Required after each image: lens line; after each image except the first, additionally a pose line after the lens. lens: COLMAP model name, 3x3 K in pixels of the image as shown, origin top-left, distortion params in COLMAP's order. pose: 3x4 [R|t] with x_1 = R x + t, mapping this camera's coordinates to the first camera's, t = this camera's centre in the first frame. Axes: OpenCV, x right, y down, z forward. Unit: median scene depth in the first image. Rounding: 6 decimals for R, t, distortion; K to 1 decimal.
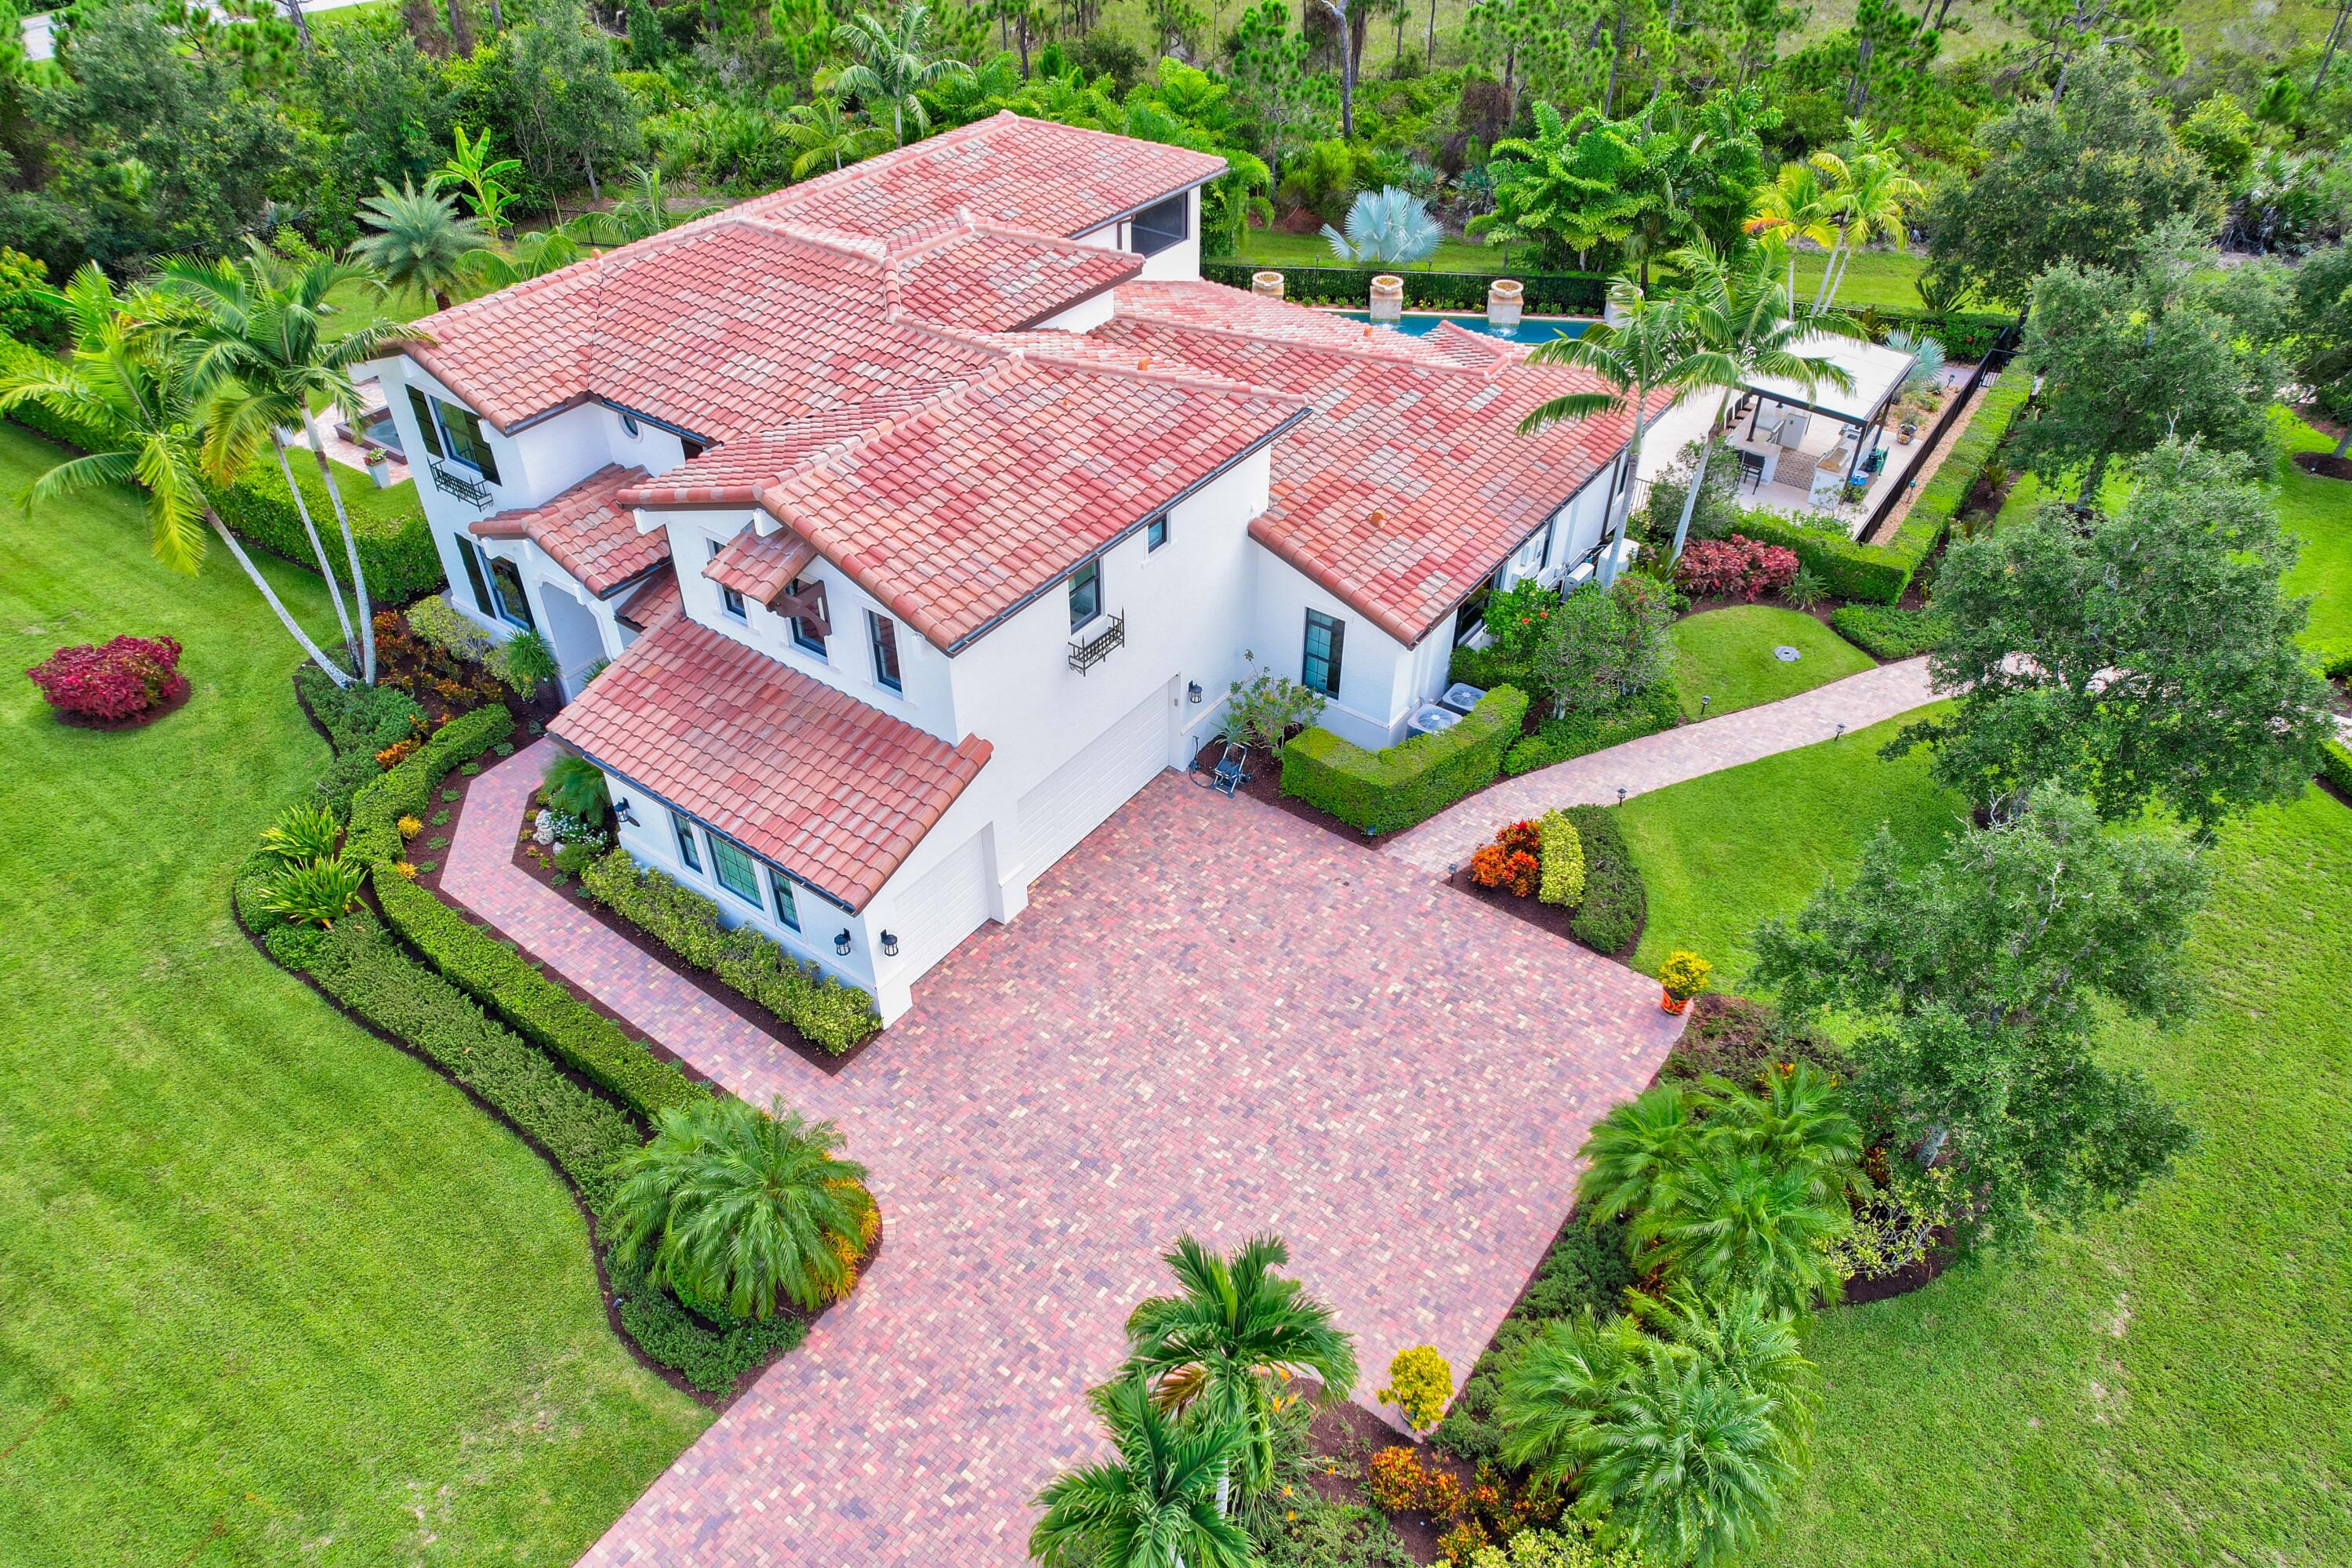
lens RADIAL K [[1529.1, 0, 1172.9], [0, 1529.1, 727.7], [0, 0, 1]] dist [-0.003900, -0.001003]
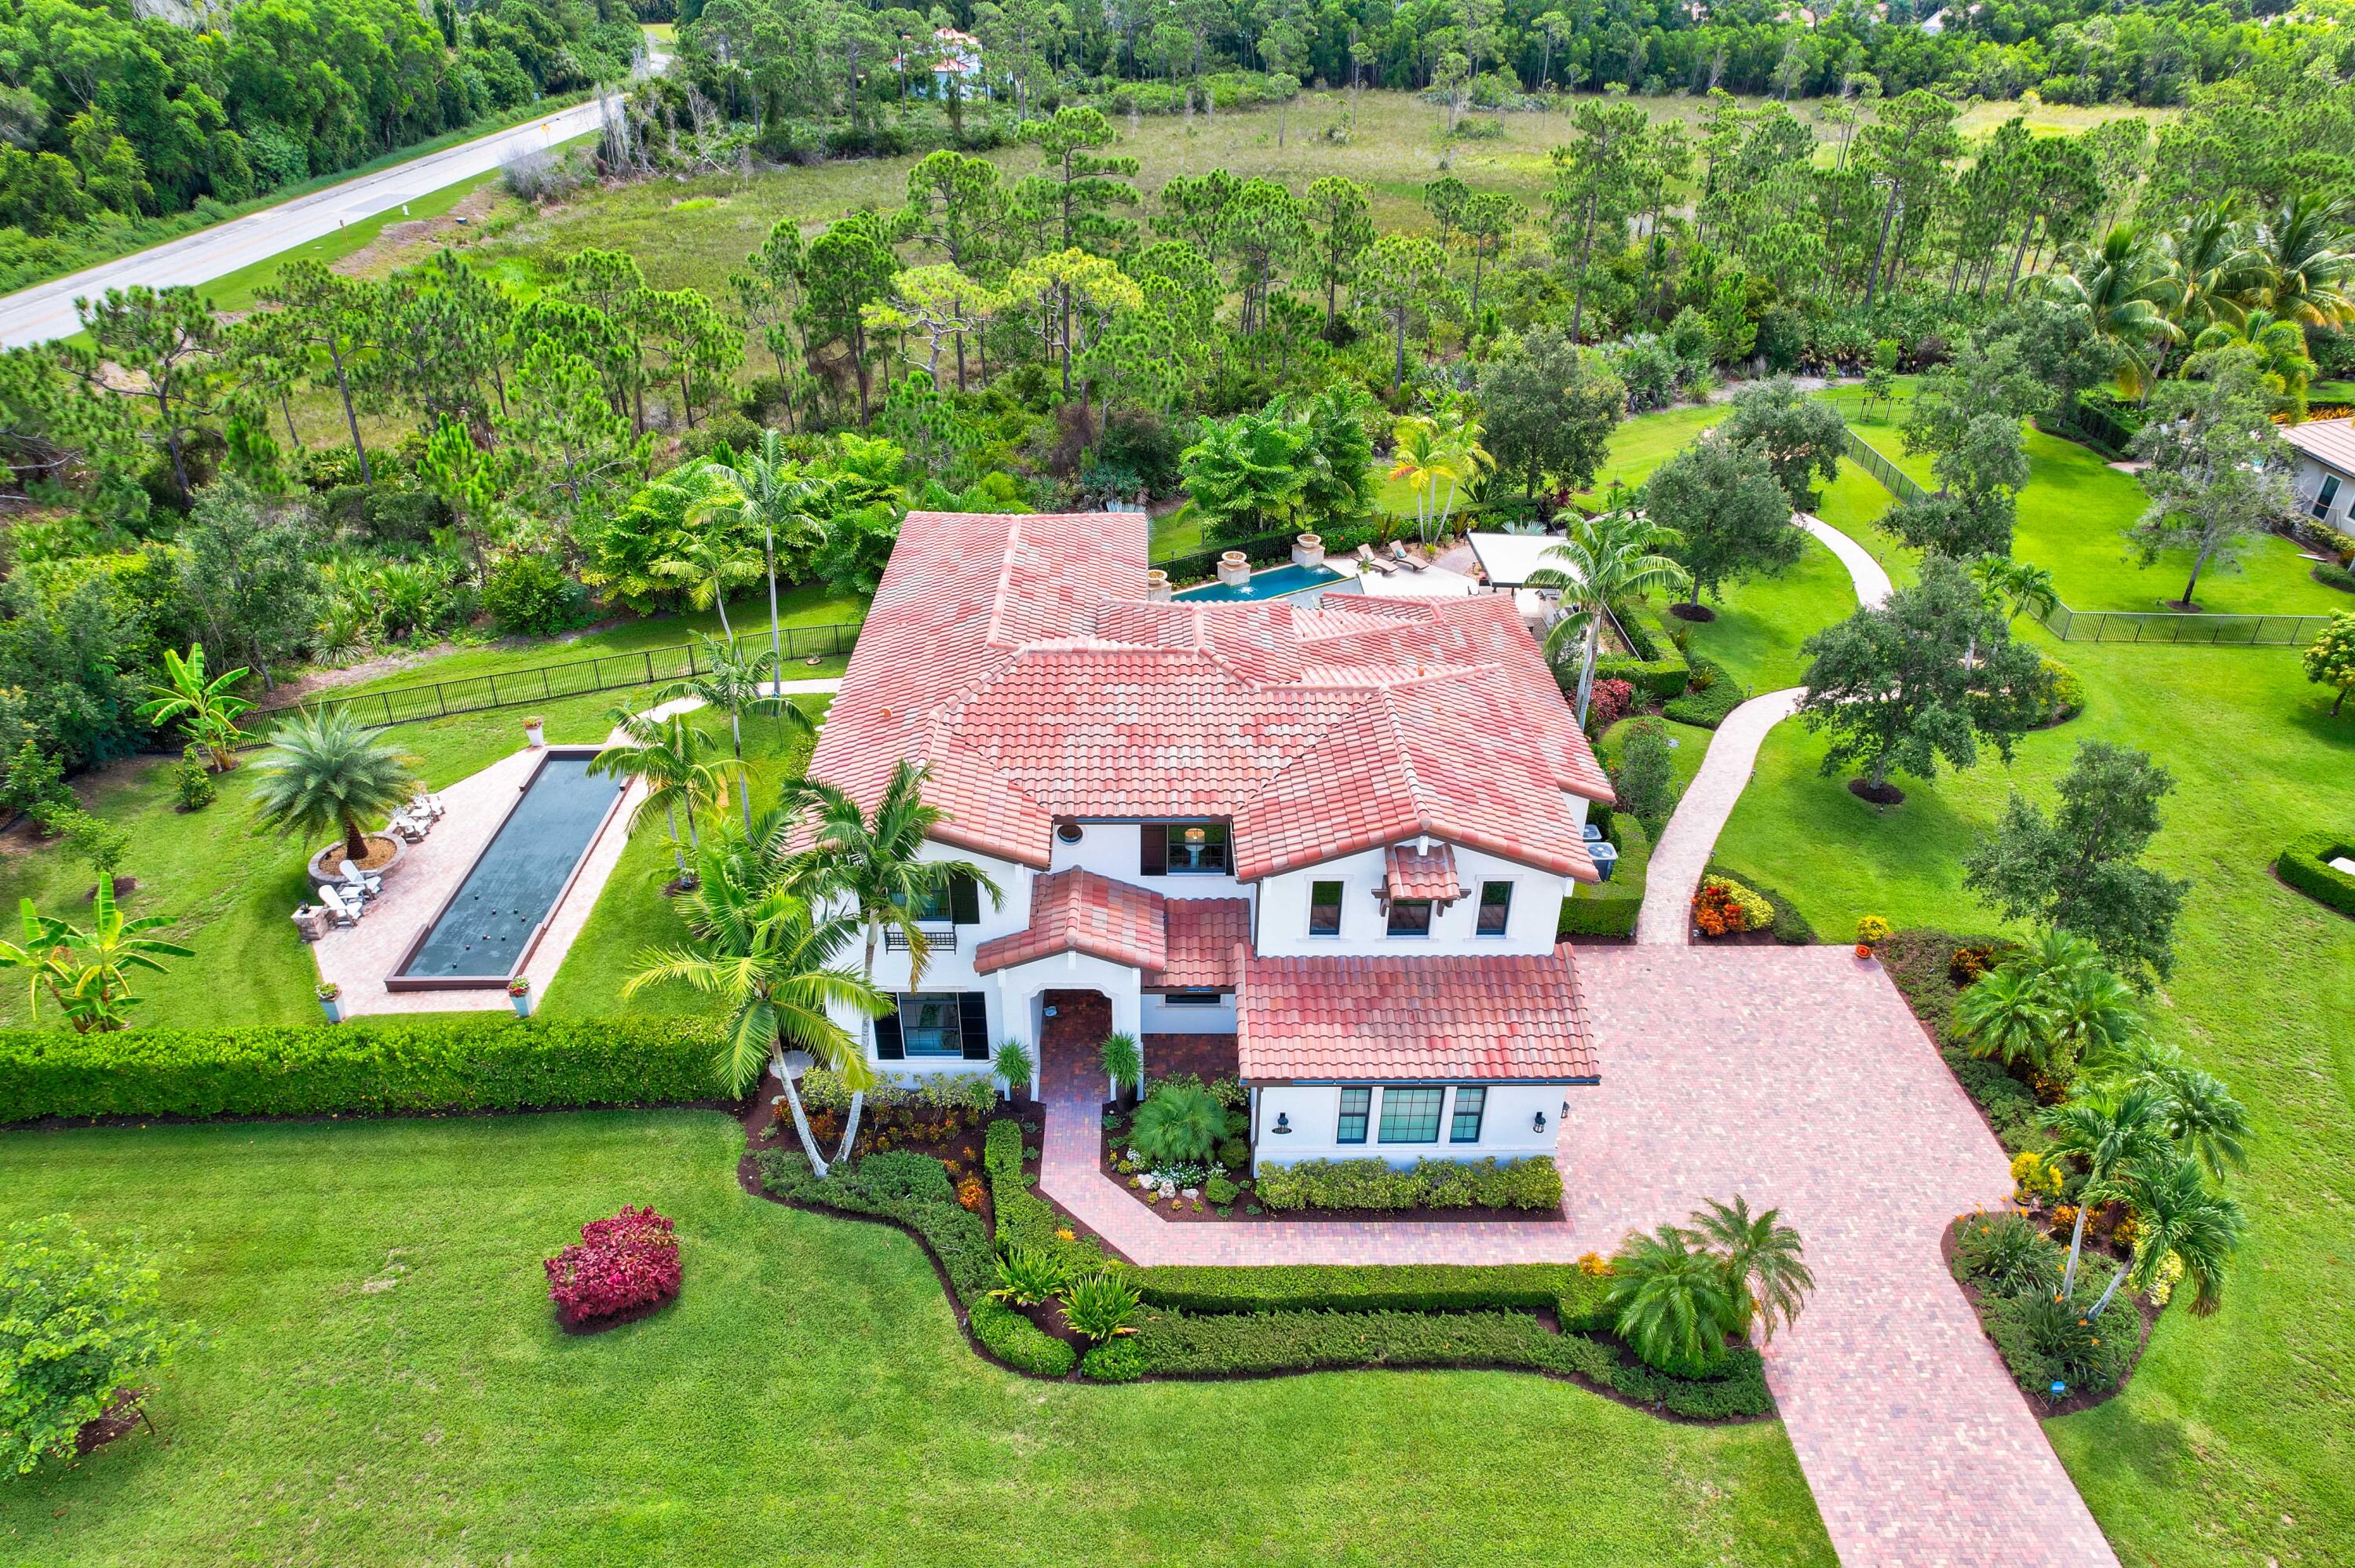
lens RADIAL K [[1497.2, 0, 1177.5], [0, 1497.2, 784.0], [0, 0, 1]] dist [-0.102360, 0.101665]
pose [[0.810339, -0.302566, 0.501801, -0.897554], [0.359202, 0.933097, -0.017441, -0.196513], [-0.462951, 0.194381, 0.864807, -0.014914]]
